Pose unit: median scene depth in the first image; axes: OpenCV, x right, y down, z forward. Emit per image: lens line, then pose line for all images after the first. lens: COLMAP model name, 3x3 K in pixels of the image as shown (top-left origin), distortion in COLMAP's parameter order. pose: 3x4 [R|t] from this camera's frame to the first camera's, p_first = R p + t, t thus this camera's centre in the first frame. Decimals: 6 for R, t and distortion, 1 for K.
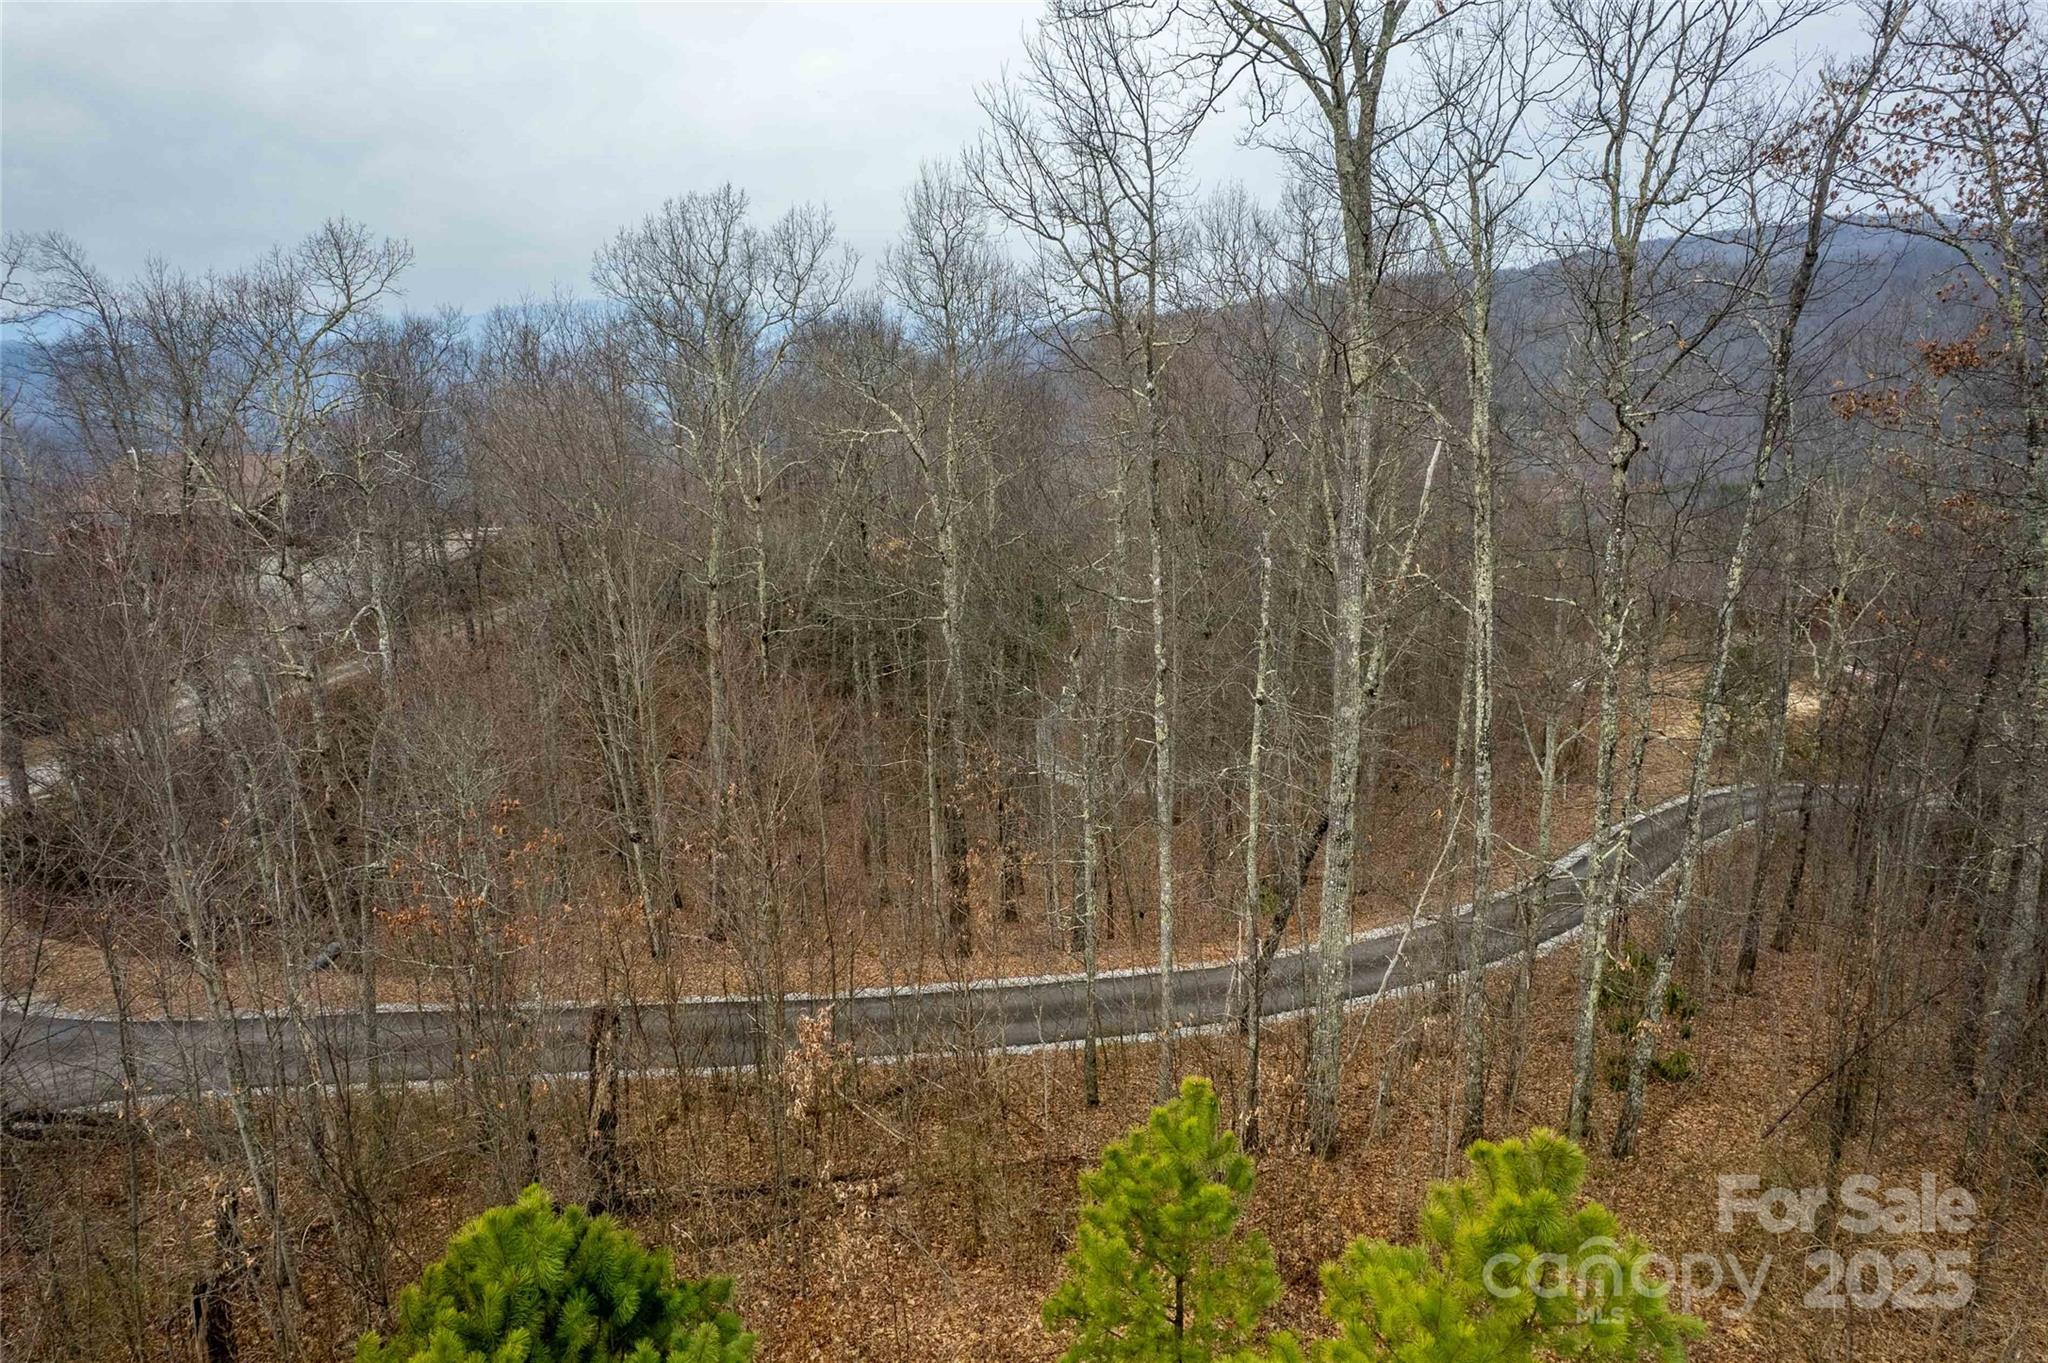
lens RADIAL K [[1305.8, 0, 1019.6], [0, 1305.8, 680.7], [0, 0, 1]] dist [-0.085644, 0.079619]
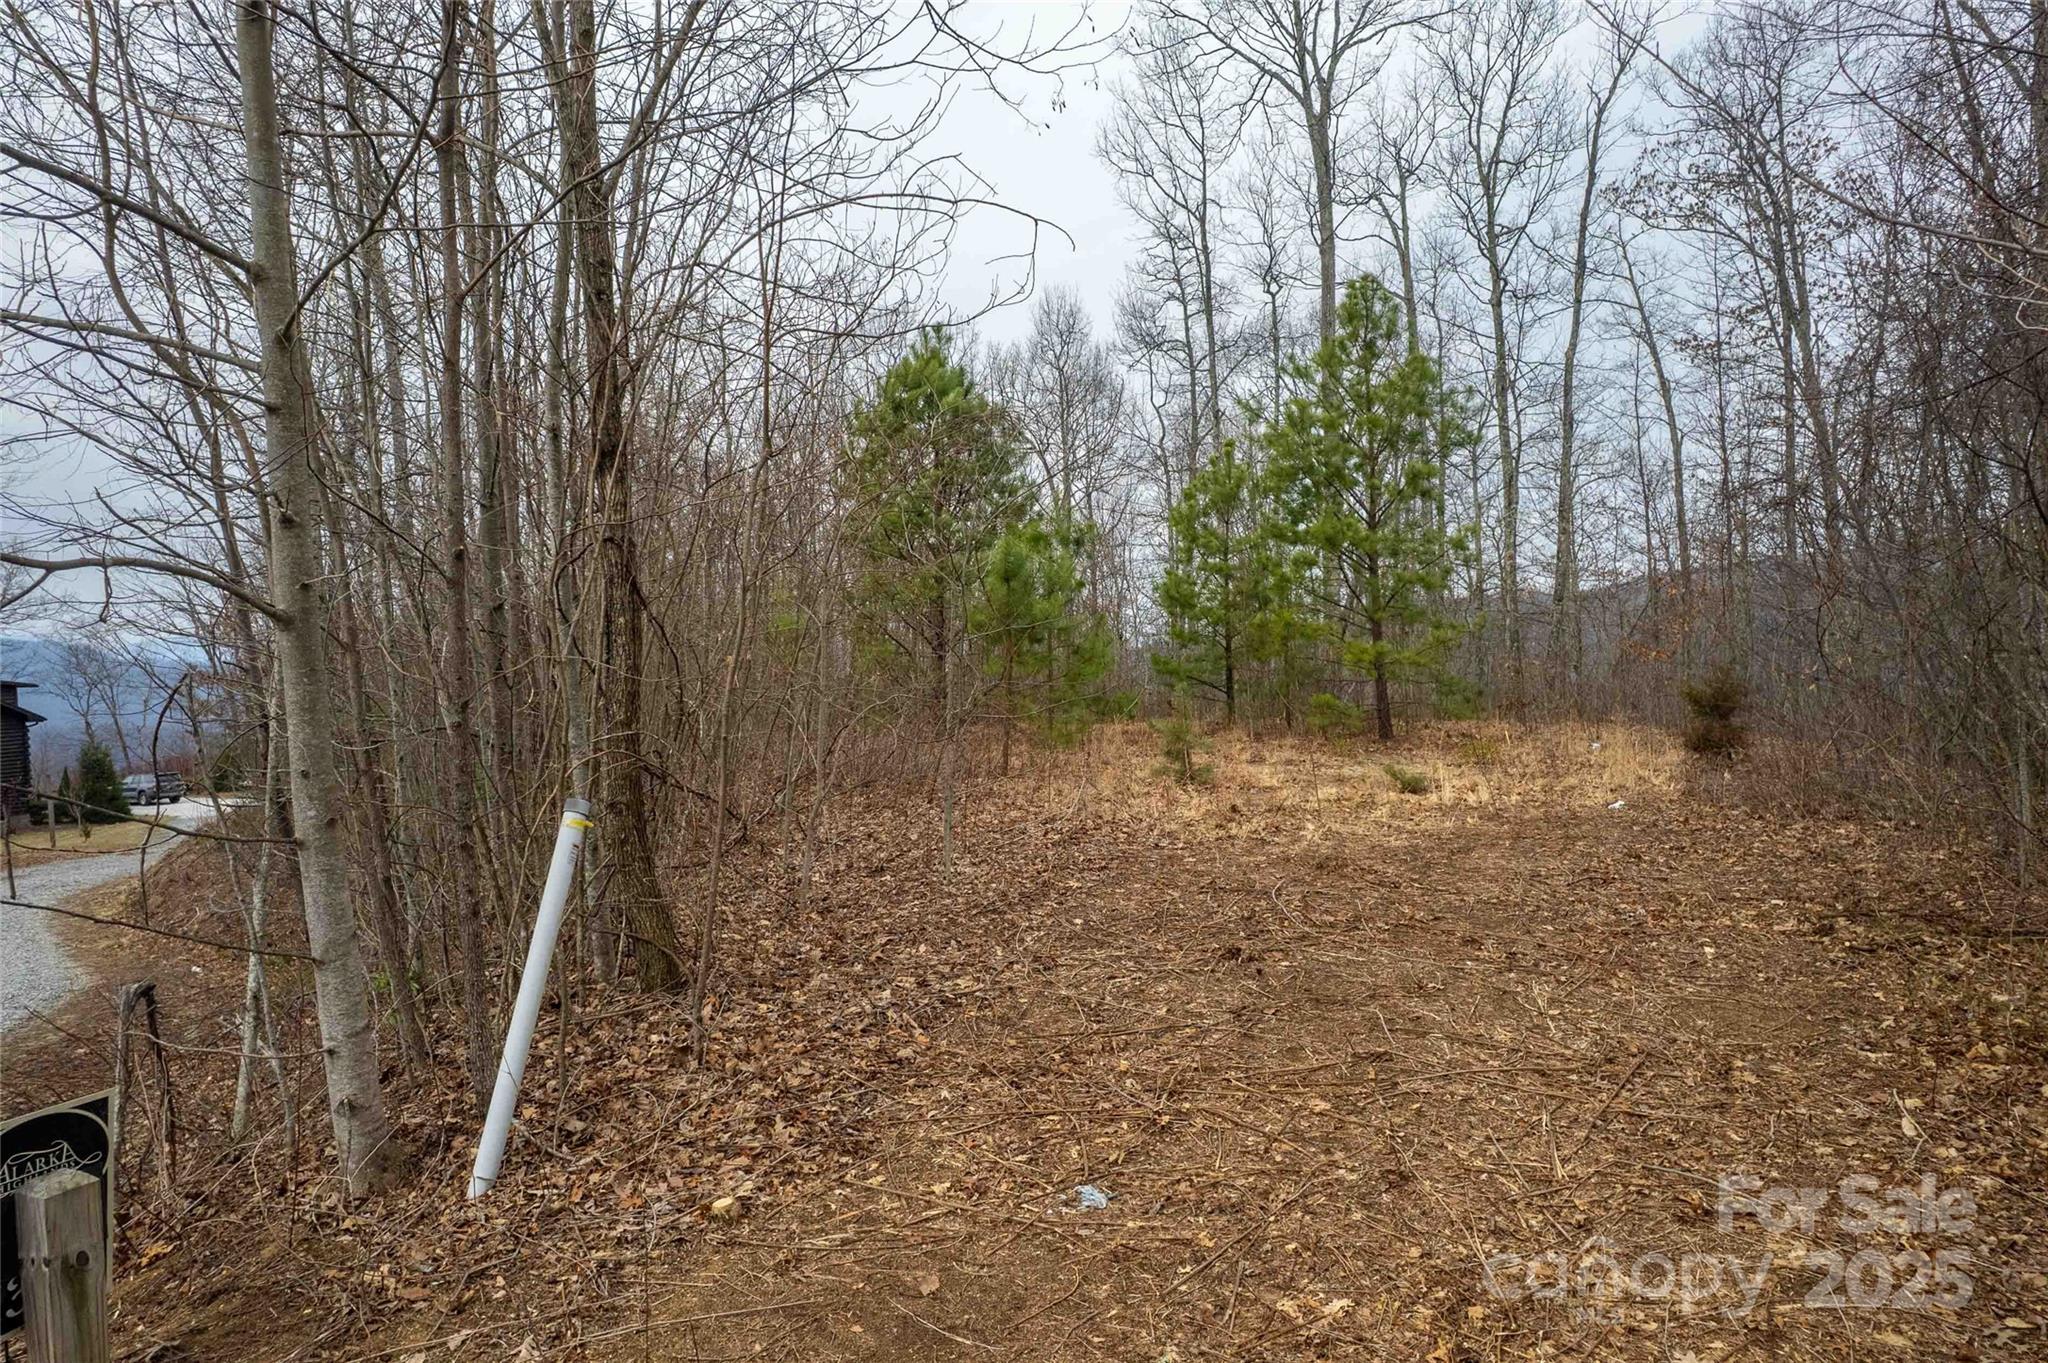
lens RADIAL K [[1308.6, 0, 1024.0], [0, 1308.6, 681.5], [0, 0, 1]] dist [-0.101193, 0.100845]
pose [[0.998353, 0.003469, -0.057263, -0.019705], [-0.017269, 0.970045, -0.242310, 0.384309], [0.054708, 0.242900, 0.968507, -0.273245]]
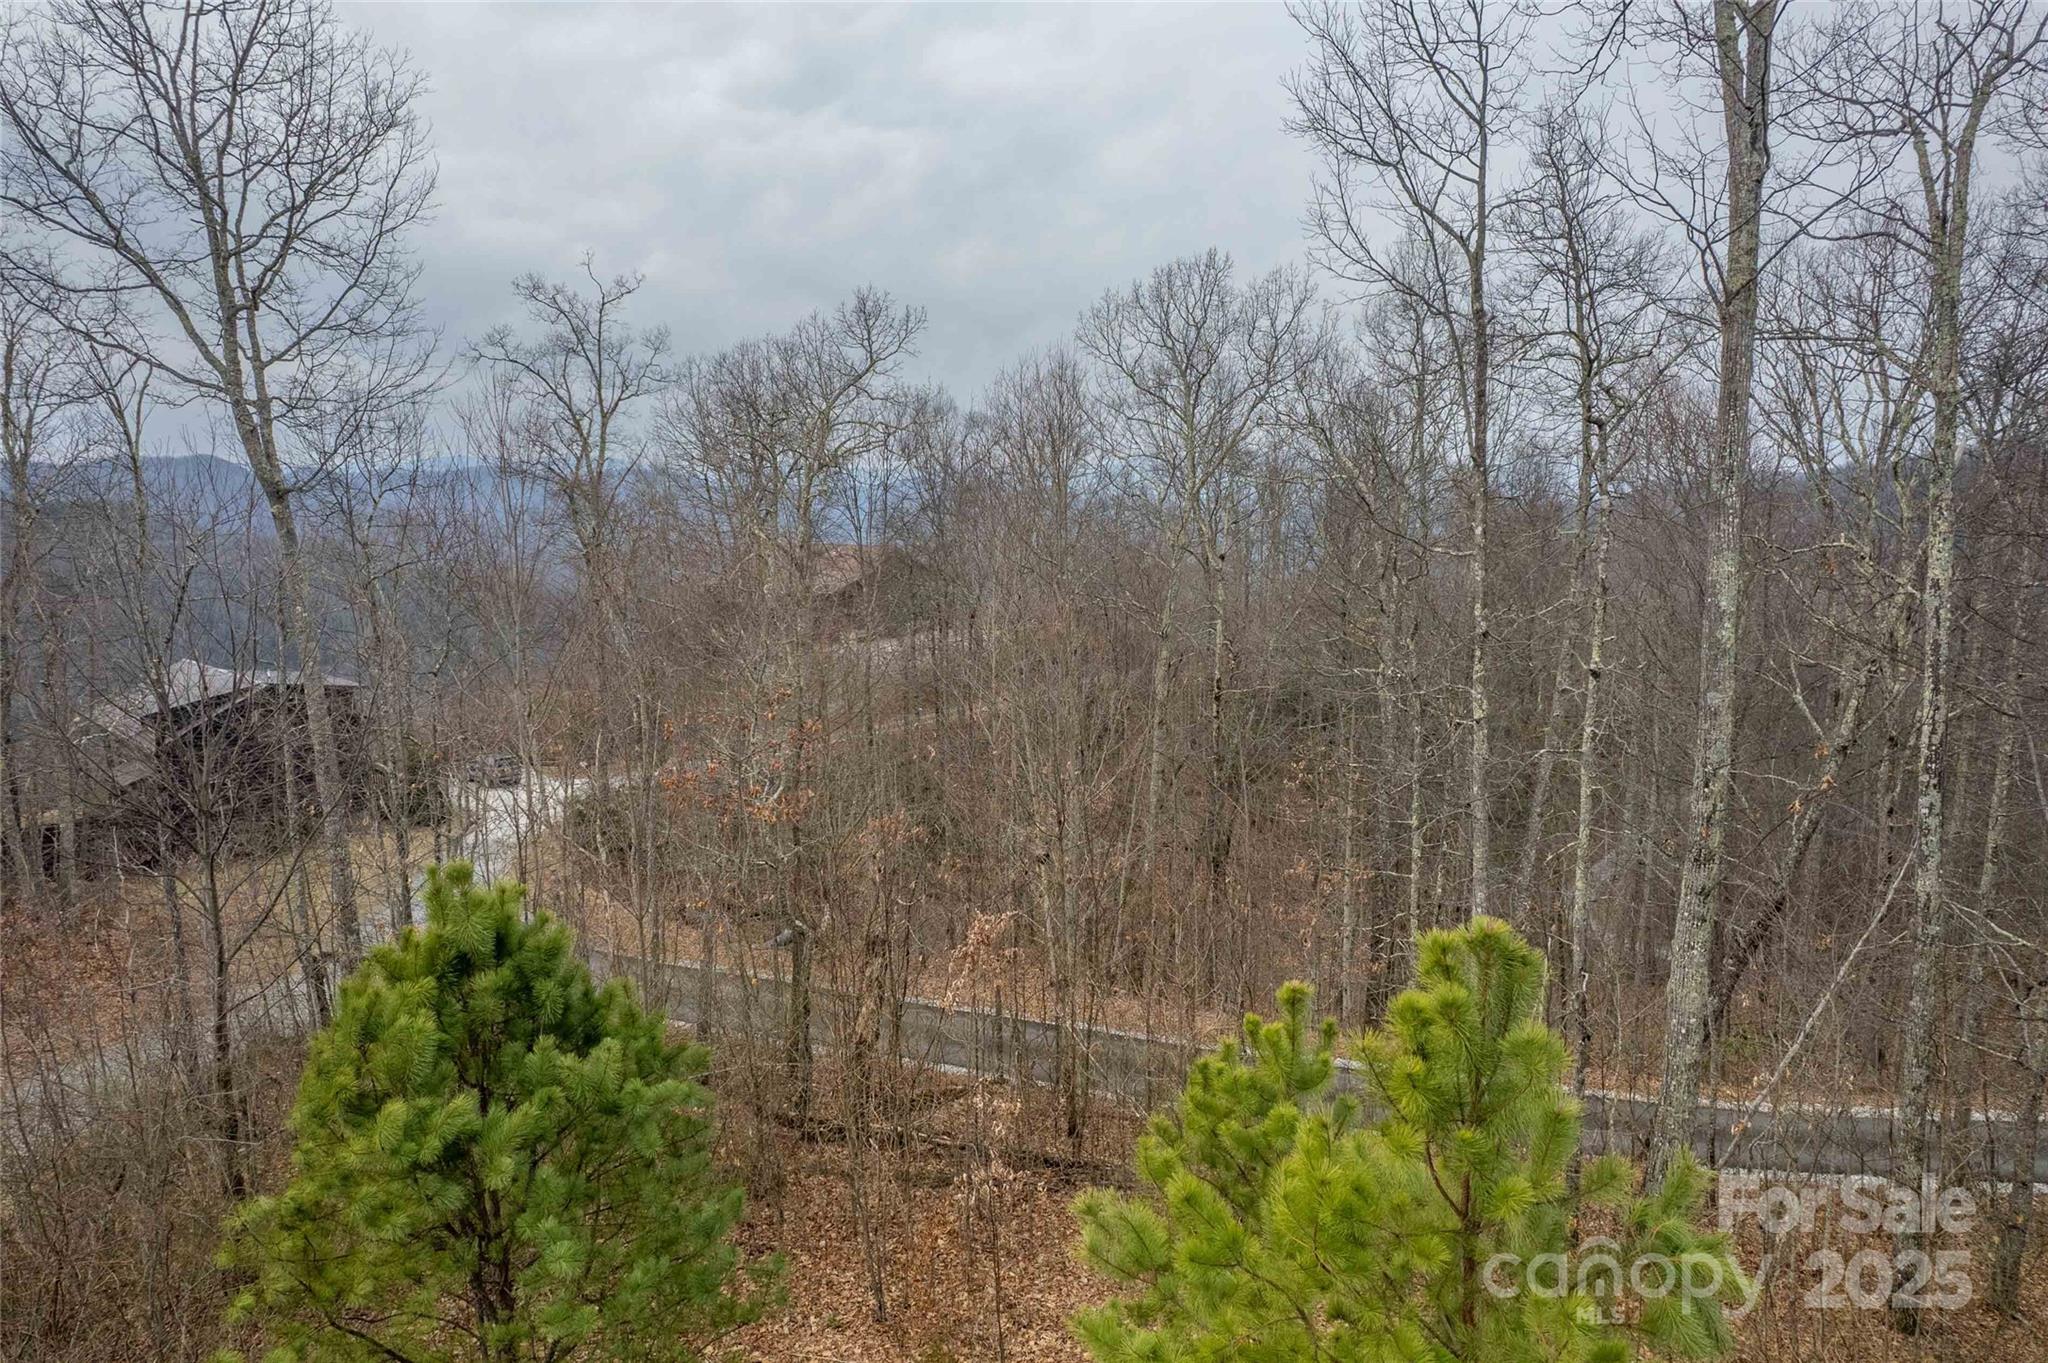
lens RADIAL K [[1305.8, 0, 1019.6], [0, 1305.8, 680.7], [0, 0, 1]] dist [-0.085644, 0.079619]
pose [[0.901744, 0.071749, -0.426275, 0.107229], [-0.120687, 0.988703, -0.088888, 0.072689], [0.415081, 0.131600, 0.900216, 0.053772]]
